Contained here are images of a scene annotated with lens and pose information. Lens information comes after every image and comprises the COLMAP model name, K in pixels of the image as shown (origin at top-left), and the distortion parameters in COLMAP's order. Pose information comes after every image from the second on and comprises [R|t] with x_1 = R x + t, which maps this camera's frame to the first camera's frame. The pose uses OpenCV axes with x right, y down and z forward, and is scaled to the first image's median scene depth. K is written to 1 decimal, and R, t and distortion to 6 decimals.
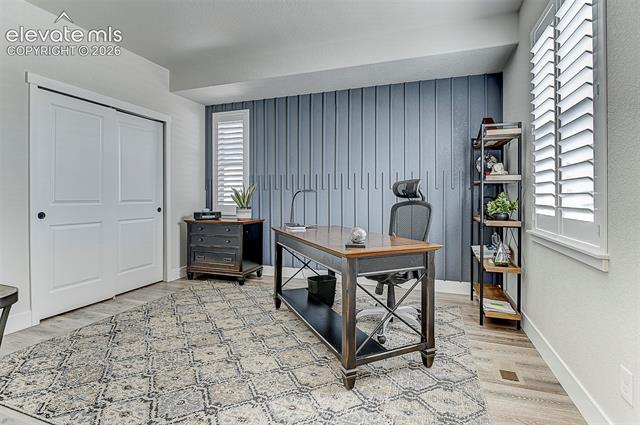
lens RADIAL K [[316.9, 0, 319.0], [0, 316.9, 195.3], [0, 0, 1]] dist [-0.000298, -0.000821]
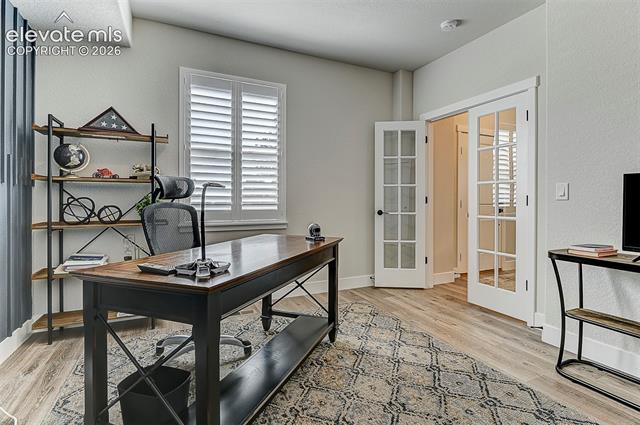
lens RADIAL K [[316.9, 0, 319.0], [0, 316.9, 195.3], [0, 0, 1]] dist [-0.000298, -0.000821]
pose [[-0.708868, 0.006053, 0.705316, -0.548978], [-0.002436, 0.999936, -0.011030, 0.003999], [-0.705337, -0.009537, -0.708808, 1.346389]]
